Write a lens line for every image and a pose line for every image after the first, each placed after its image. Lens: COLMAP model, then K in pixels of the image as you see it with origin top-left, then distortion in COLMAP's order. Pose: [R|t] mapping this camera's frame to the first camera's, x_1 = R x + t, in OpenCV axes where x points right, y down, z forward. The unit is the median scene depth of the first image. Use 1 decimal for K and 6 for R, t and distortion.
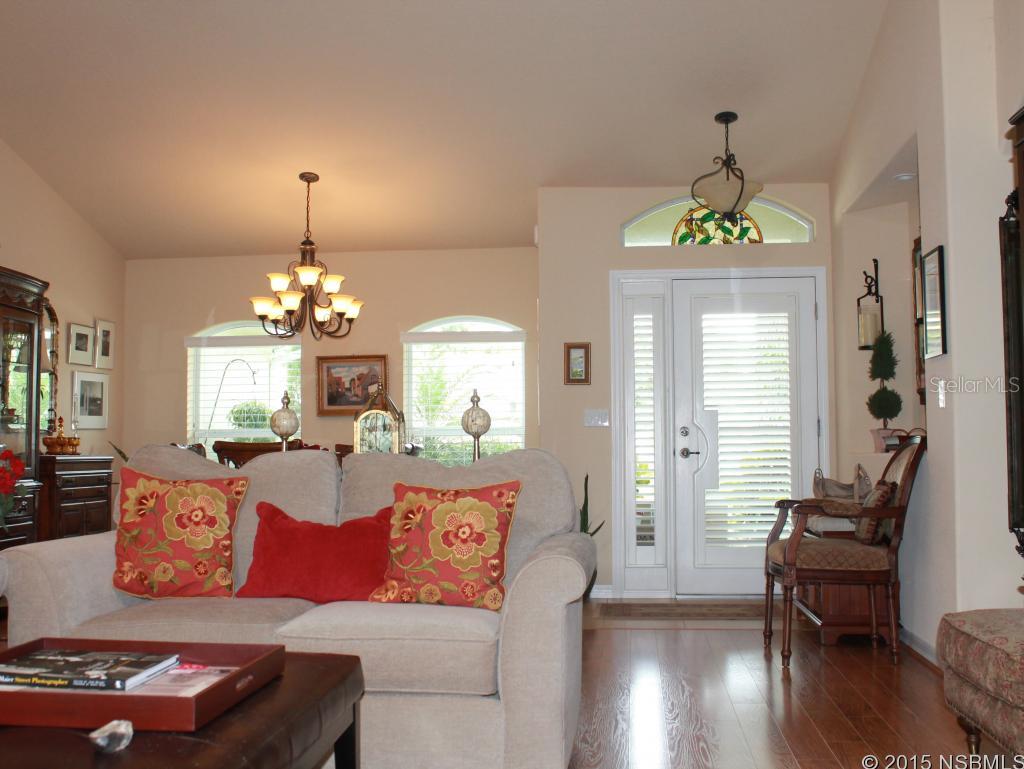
lens RADIAL K [[1317.6, 0, 512.0], [0, 1317.6, 384.5], [0, 0, 1]] dist [-0.096353, 0.031933]
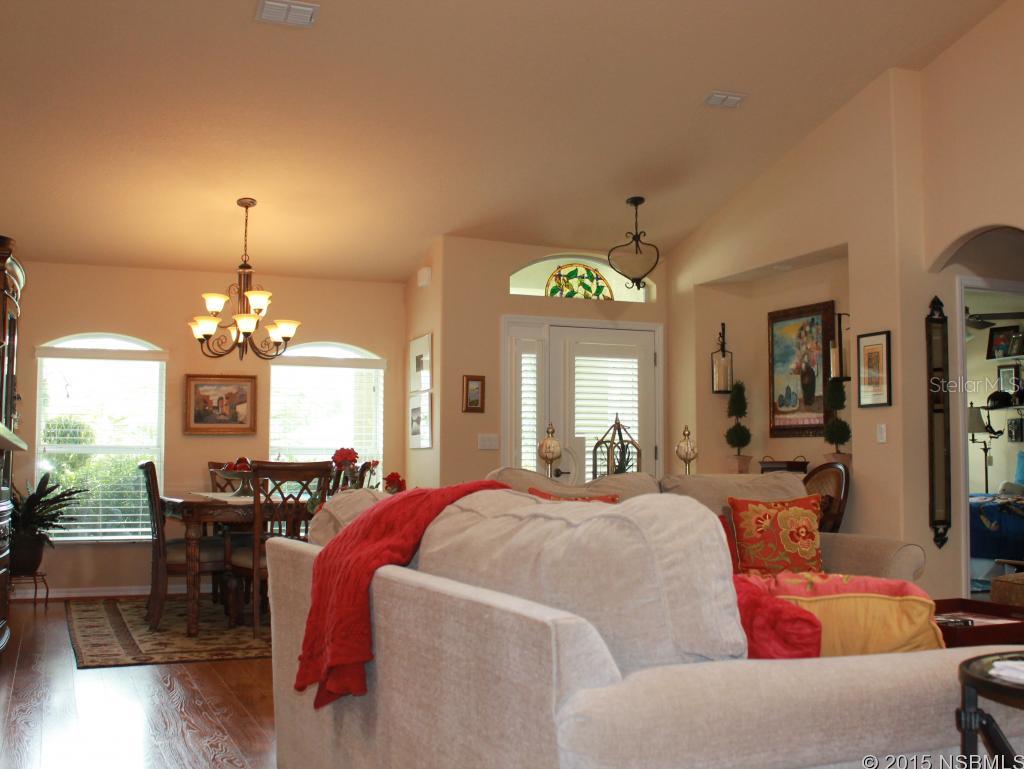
lens RADIAL K [[1317.6, 0, 512.0], [0, 1317.6, 384.5], [0, 0, 1]] dist [-0.096353, 0.031933]
pose [[0.835616, 0.037801, 0.548012, -0.546467], [-0.034966, 0.999267, -0.015610, -0.007205], [-0.548200, -0.006118, 0.836325, 0.030065]]
